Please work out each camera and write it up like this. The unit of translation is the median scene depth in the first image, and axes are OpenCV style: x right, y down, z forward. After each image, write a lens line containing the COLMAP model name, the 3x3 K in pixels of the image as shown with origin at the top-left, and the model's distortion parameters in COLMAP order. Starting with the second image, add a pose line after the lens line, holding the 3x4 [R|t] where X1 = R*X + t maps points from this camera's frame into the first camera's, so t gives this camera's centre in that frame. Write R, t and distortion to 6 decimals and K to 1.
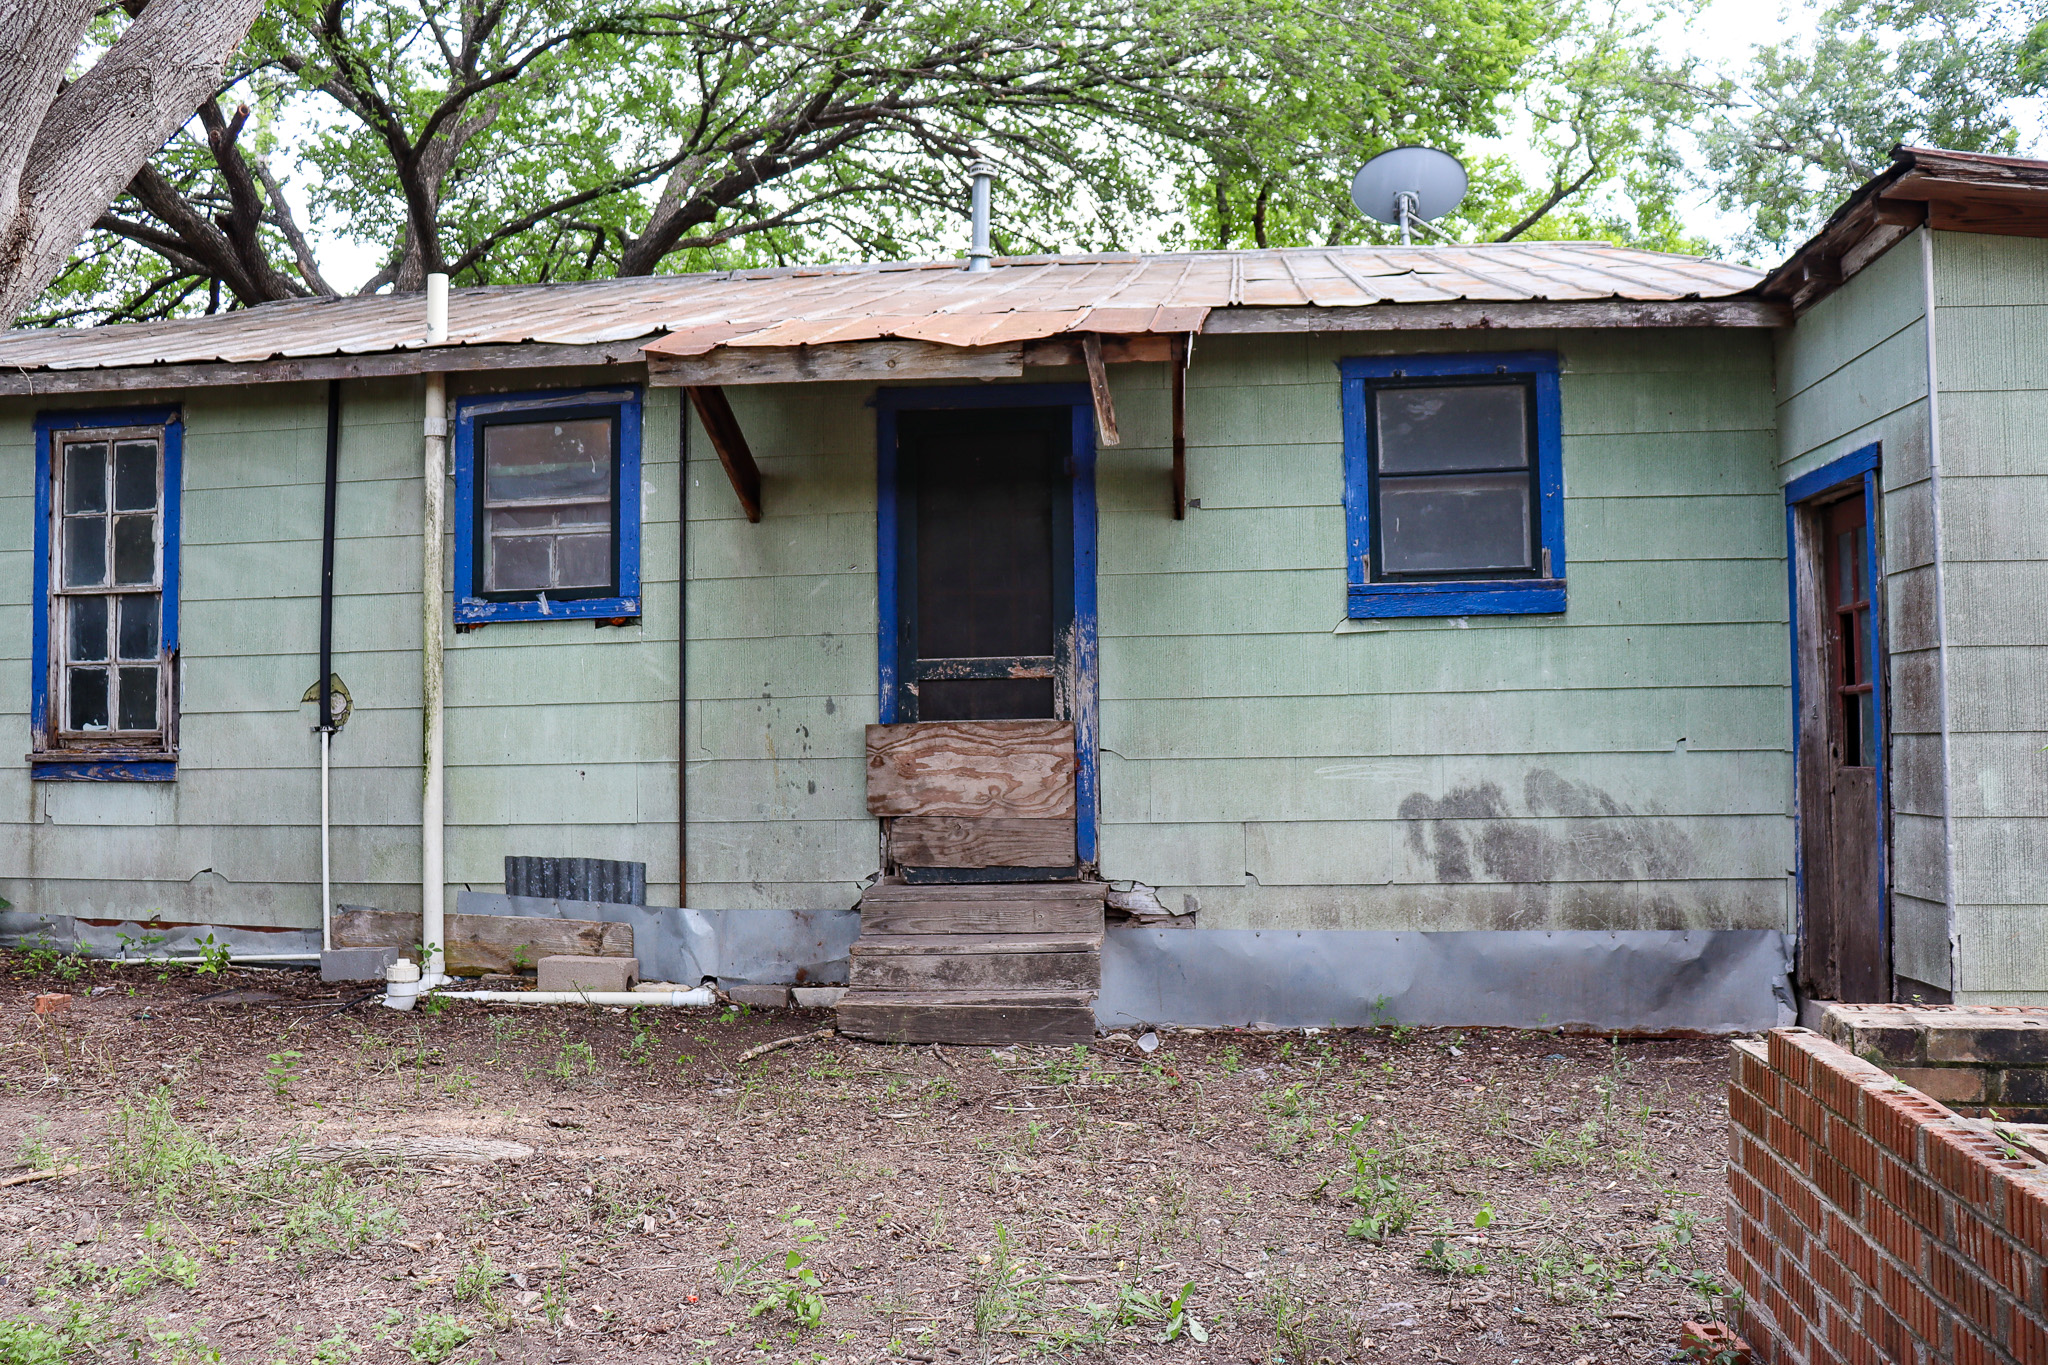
lens RADIAL K [[1693.6, 0, 1021.5], [0, 1693.6, 681.6], [0, 0, 1]] dist [-0.159567, 0.110355]
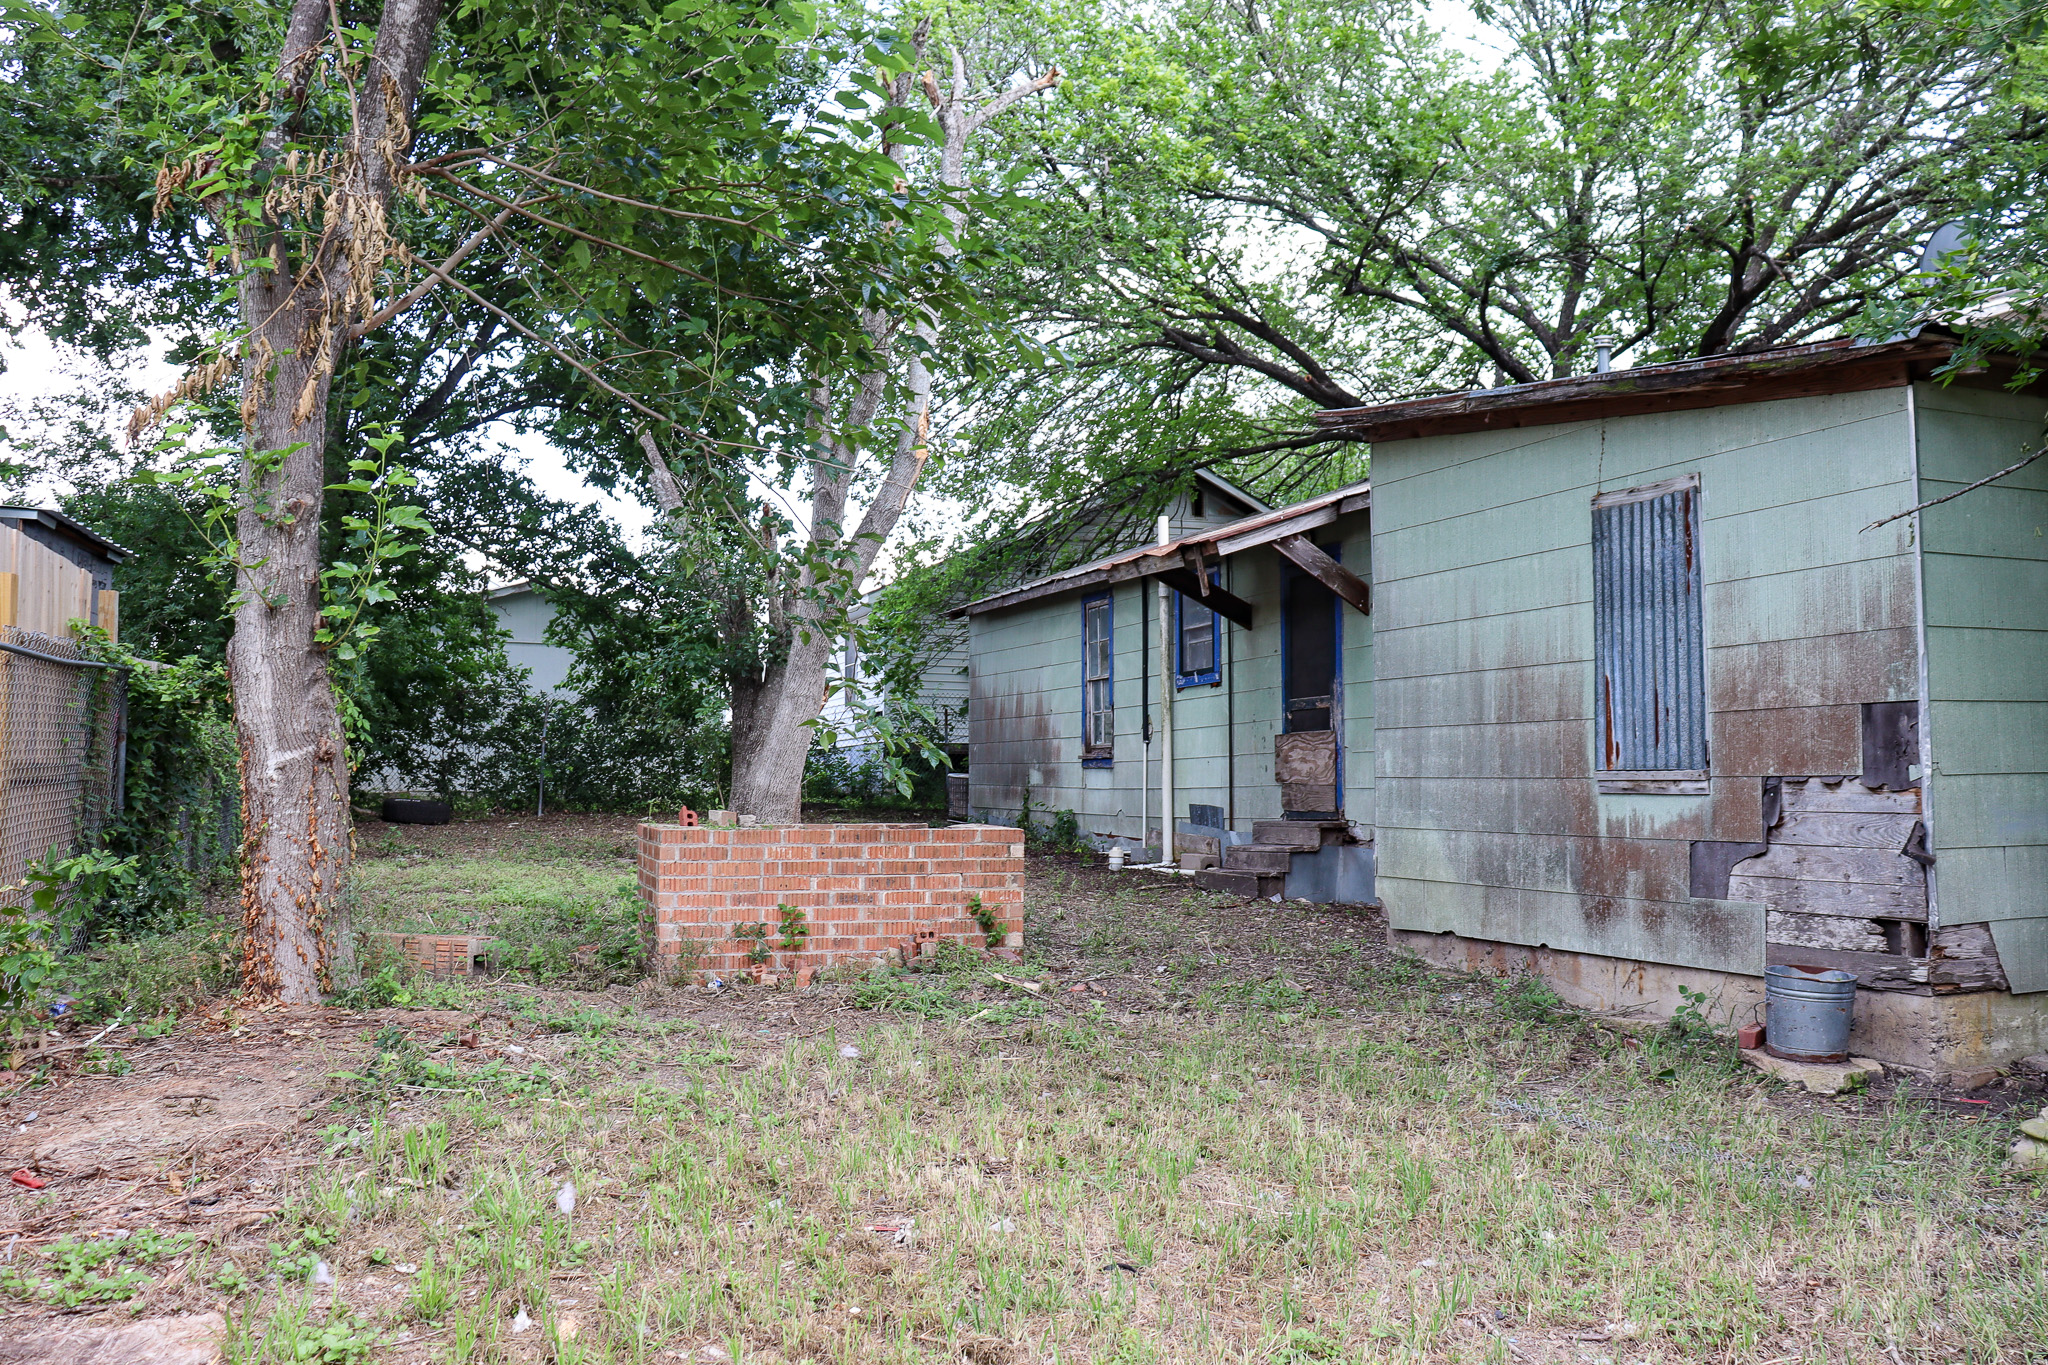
lens RADIAL K [[1693.6, 0, 1023.6], [0, 1693.6, 679.9], [0, 0, 1]] dist [-0.159567, 0.110355]
pose [[0.483880, -0.041373, -0.874156, 1.392517], [0.021318, 0.999143, -0.035488, 0.024270], [0.874875, -0.001463, 0.484347, -0.154689]]
